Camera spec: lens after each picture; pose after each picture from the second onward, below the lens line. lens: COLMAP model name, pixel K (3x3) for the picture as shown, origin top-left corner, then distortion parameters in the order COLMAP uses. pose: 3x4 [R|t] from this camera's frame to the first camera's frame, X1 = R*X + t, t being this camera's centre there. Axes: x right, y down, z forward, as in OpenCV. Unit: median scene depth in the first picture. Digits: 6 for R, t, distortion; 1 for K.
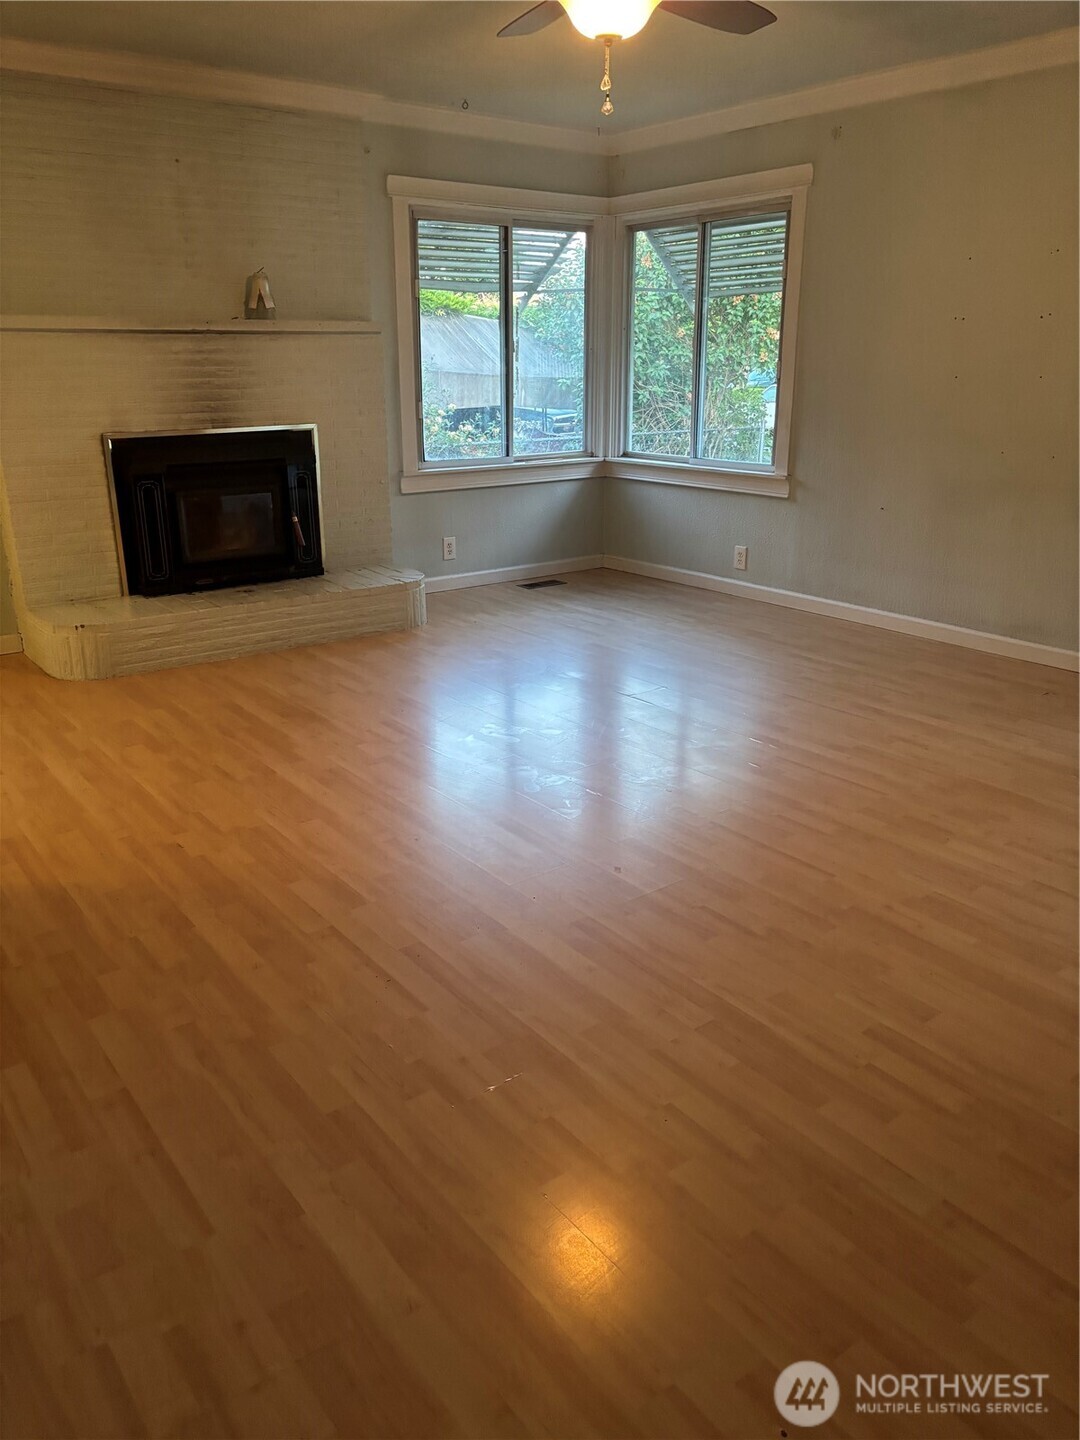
lens RADIAL K [[1084.6, 0, 540.0], [0, 1084.6, 720.0], [0, 0, 1]] dist [-0.010801, -0.002469]
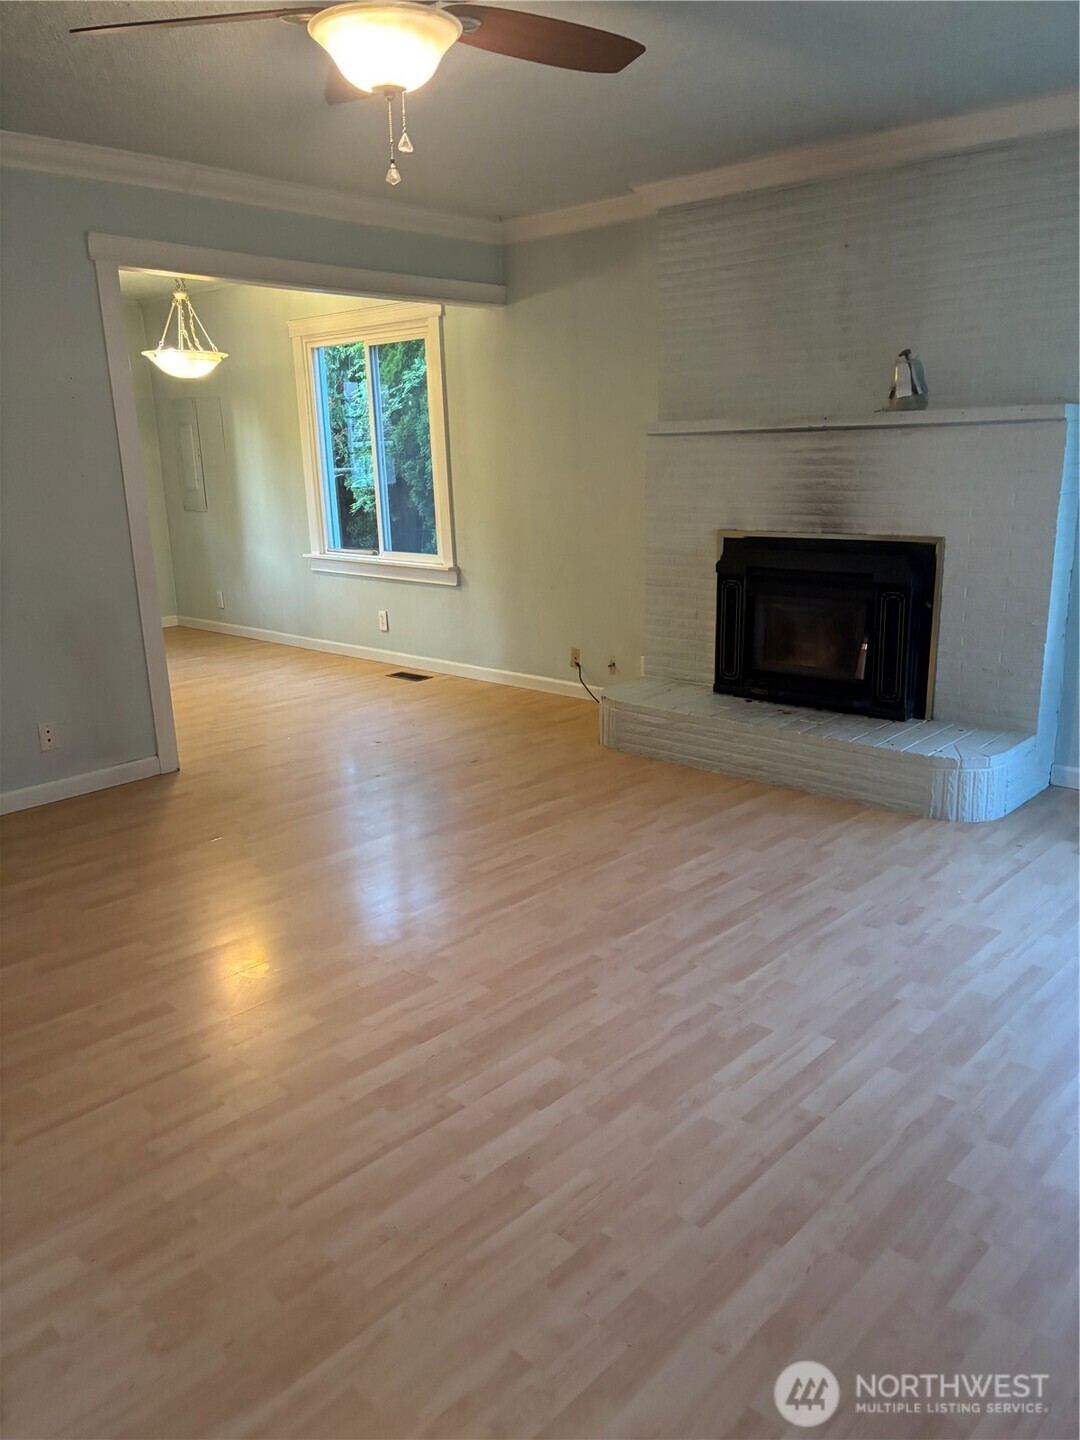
lens RADIAL K [[1084.6, 0, 540.0], [0, 1084.6, 720.0], [0, 0, 1]] dist [-0.010801, -0.002469]
pose [[0.154855, 0.237393, -0.958991, 0.577999], [-0.286963, 0.939657, 0.186270, -0.228471], [0.945343, 0.246350, 0.213633, 0.636219]]
